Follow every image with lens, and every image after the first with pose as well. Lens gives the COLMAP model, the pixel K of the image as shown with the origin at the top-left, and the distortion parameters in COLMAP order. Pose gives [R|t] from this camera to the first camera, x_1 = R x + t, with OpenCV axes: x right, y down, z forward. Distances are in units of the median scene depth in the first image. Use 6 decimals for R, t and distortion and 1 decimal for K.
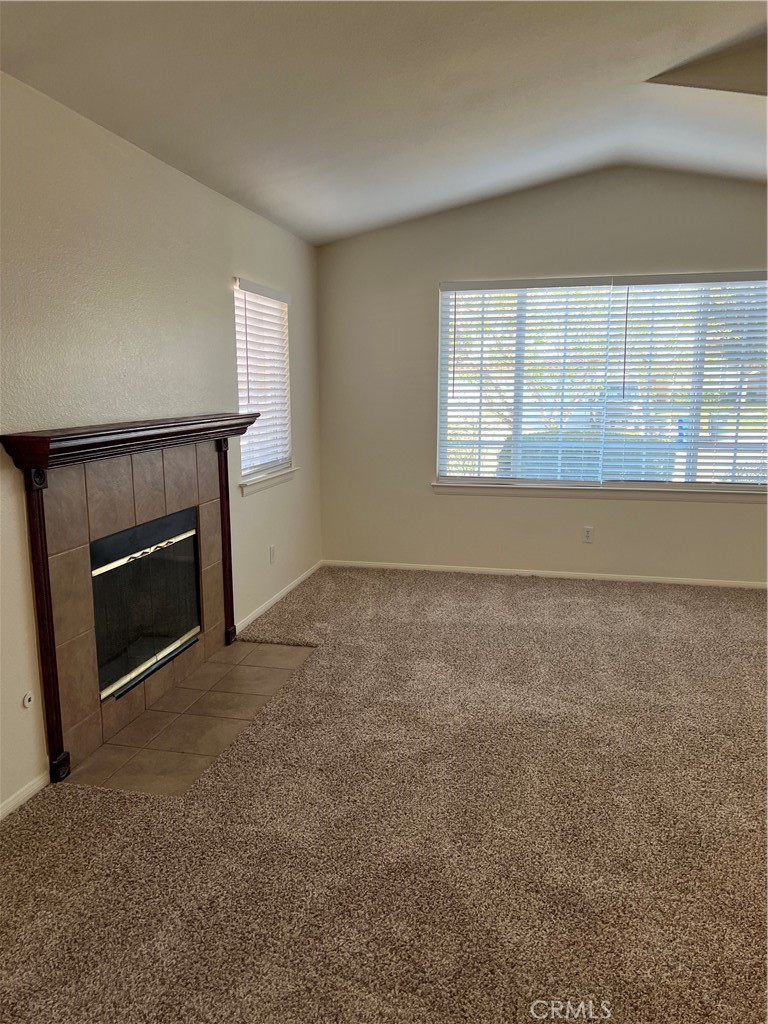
lens RADIAL K [[769.4, 0, 387.6], [0, 769.4, 514.0], [0, 0, 1]] dist [0.052940, -0.053069]
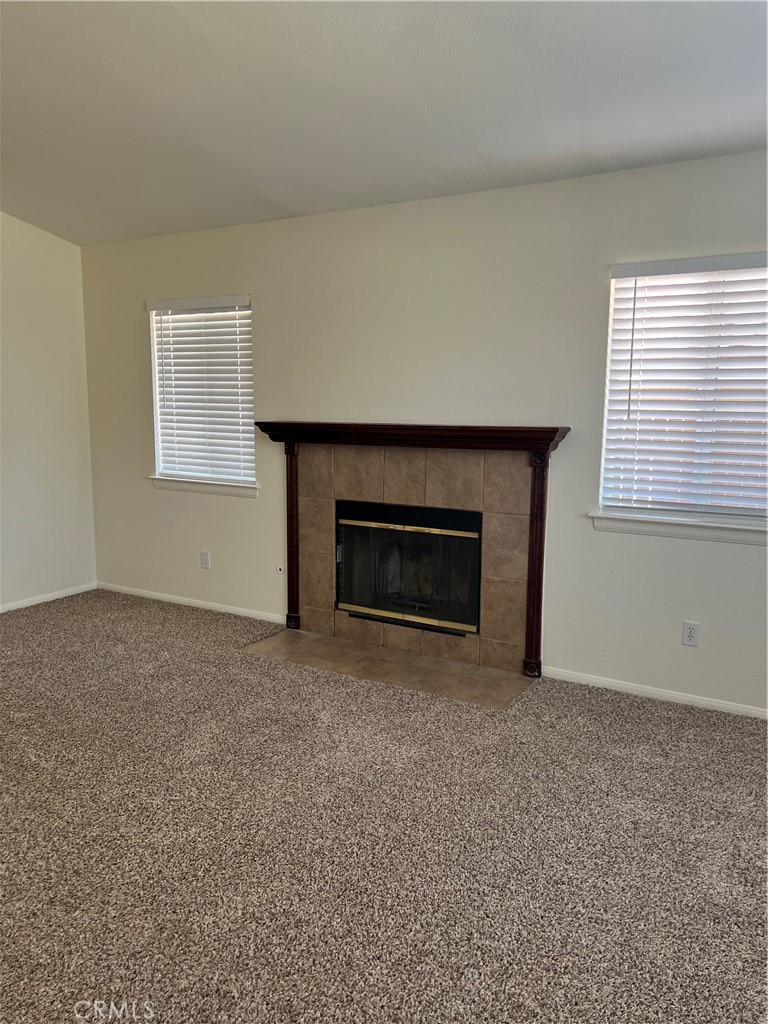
lens RADIAL K [[769.4, 0, 387.6], [0, 769.4, 514.0], [0, 0, 1]] dist [0.052940, -0.053069]
pose [[-0.316632, 0.155149, -0.935774, 0.975546], [-0.160477, 0.963550, 0.214054, -0.268961], [0.934875, 0.217947, -0.280193, 1.509664]]
